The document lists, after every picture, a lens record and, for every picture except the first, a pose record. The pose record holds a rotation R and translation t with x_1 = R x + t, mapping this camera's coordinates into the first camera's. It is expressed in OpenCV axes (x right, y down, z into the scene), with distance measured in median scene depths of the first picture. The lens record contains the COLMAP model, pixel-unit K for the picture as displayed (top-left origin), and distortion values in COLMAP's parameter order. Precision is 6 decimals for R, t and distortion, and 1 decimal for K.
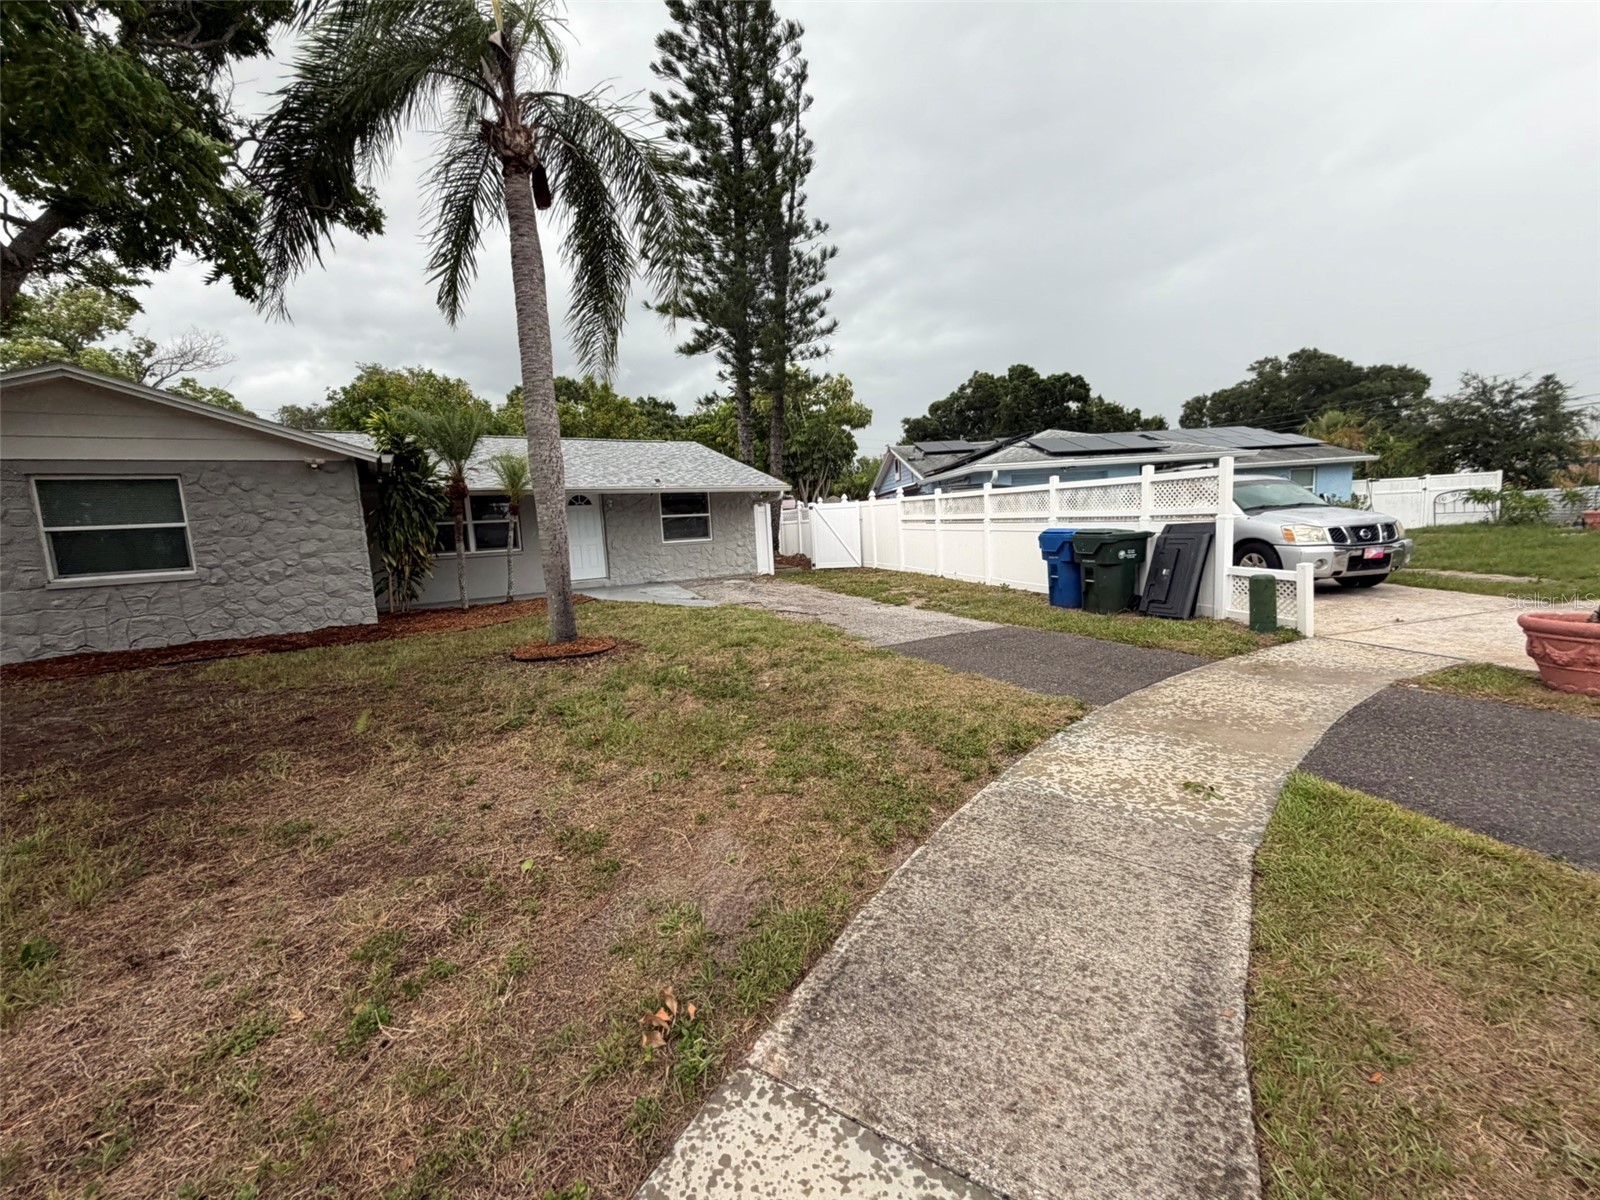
lens RADIAL K [[633.7, 0, 792.6], [0, 633.7, 593.5], [0, 0, 1]] dist [0.000330, 0.000250]
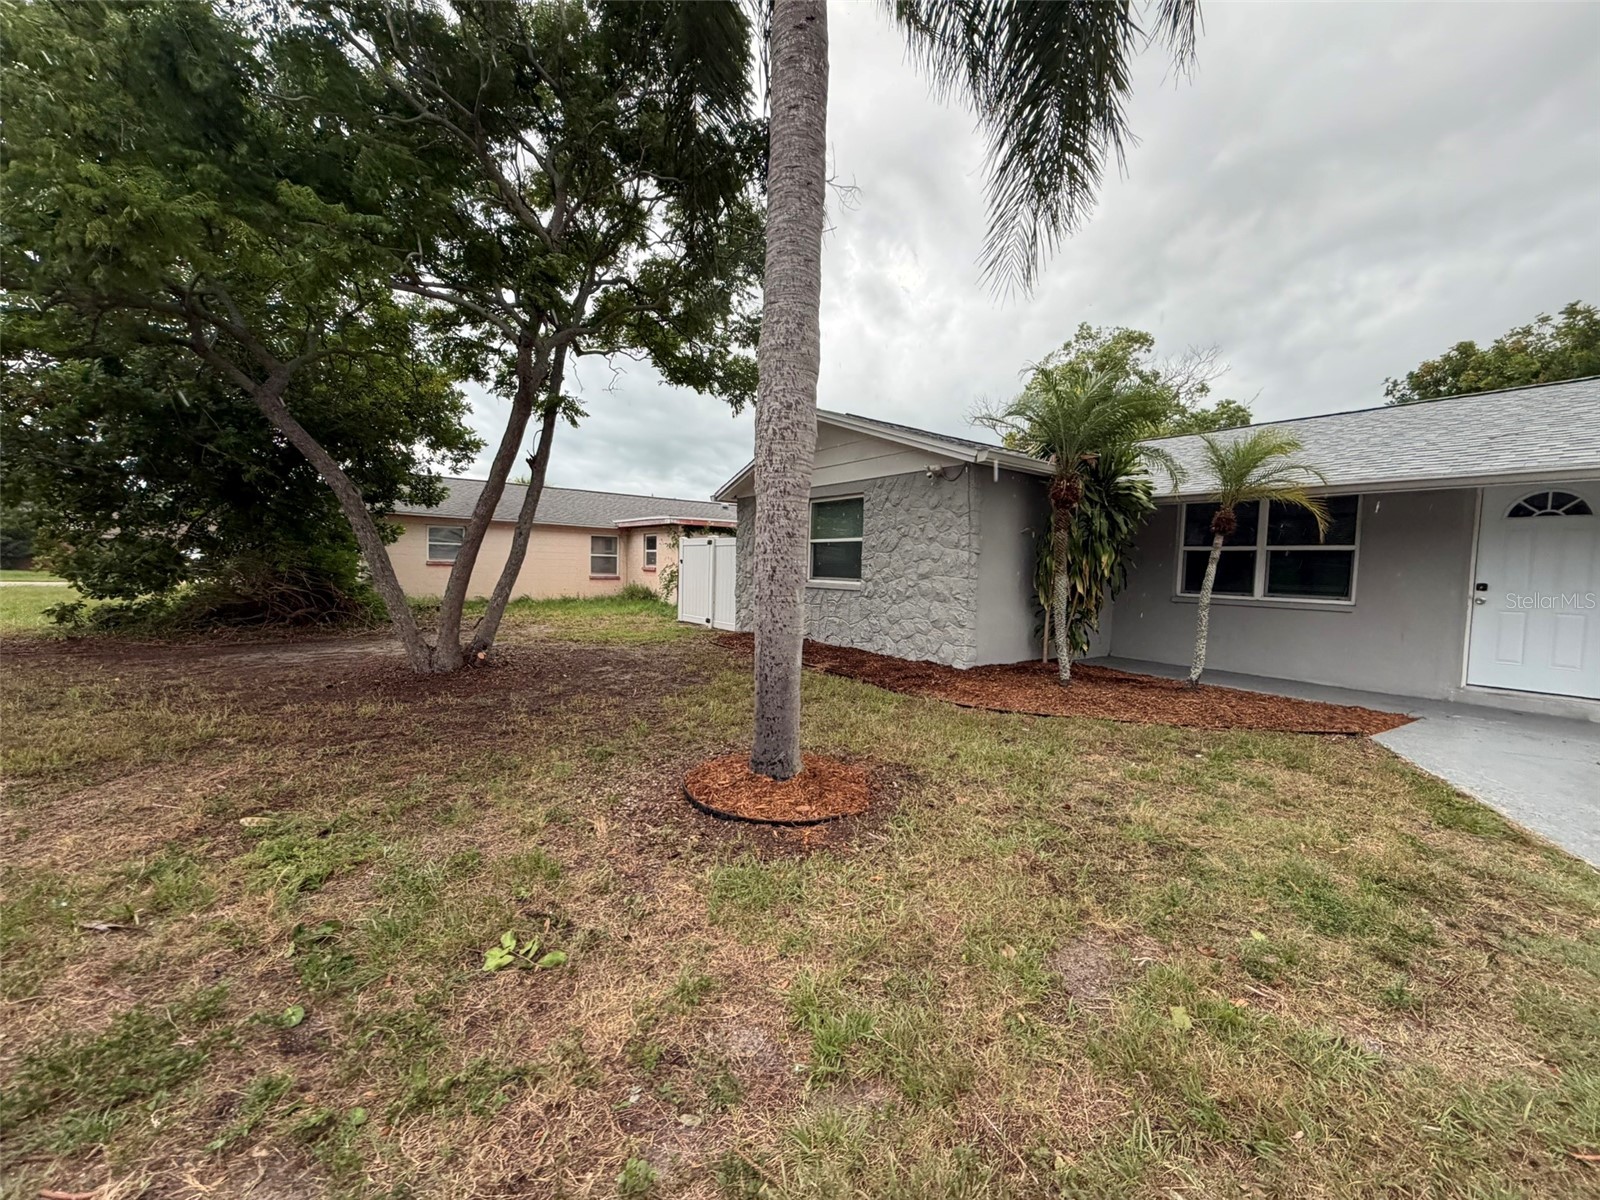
lens RADIAL K [[633.7, 0, 801.5], [0, 633.7, 596.0], [0, 0, 1]] dist [0.000330, 0.000250]
pose [[0.070210, 0.102319, -0.992271, 0.056652], [-0.136944, 0.986296, 0.092013, -0.051365], [0.988088, 0.129425, 0.083260, 0.429250]]
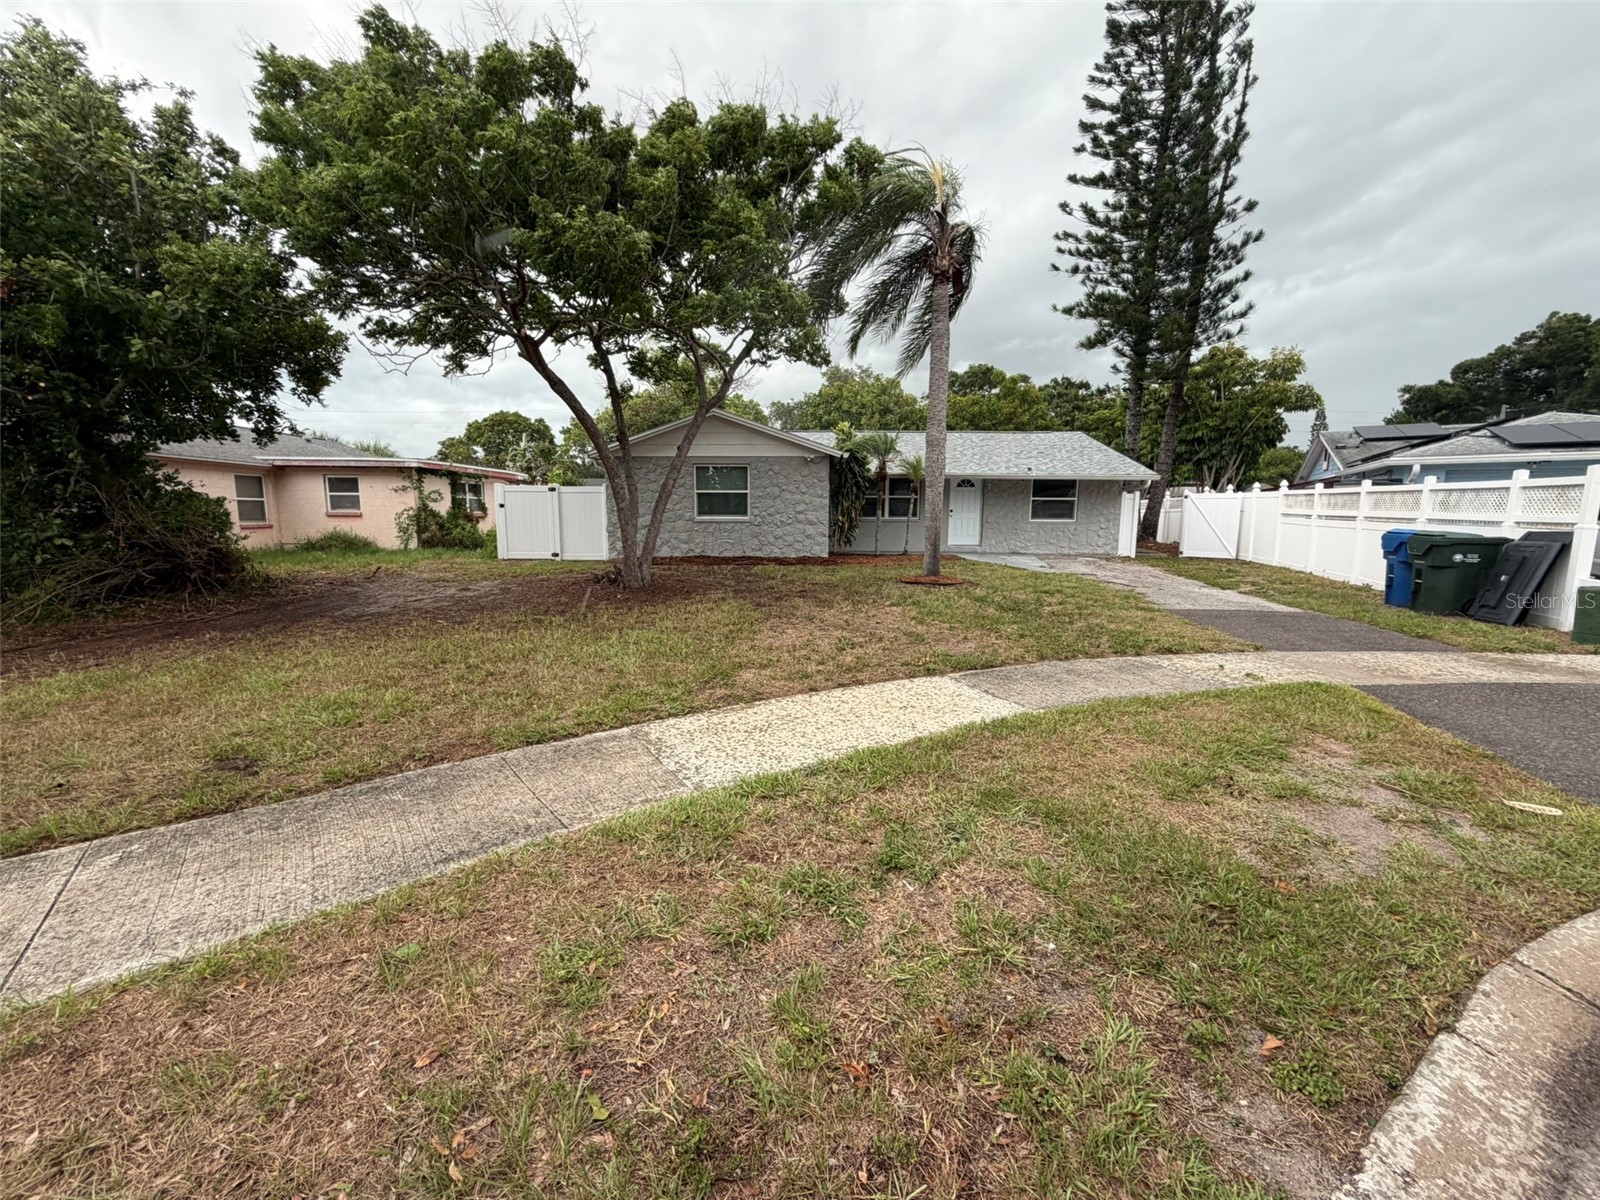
lens RADIAL K [[633.7, 0, 800.5], [0, 633.7, 595.0], [0, 0, 1]] dist [0.000330, 0.000250]
pose [[0.822364, 0.130196, -0.553865, 0.117014], [-0.109822, 0.991483, 0.070005, 0.022262], [0.558262, 0.003257, 0.829658, -0.228057]]
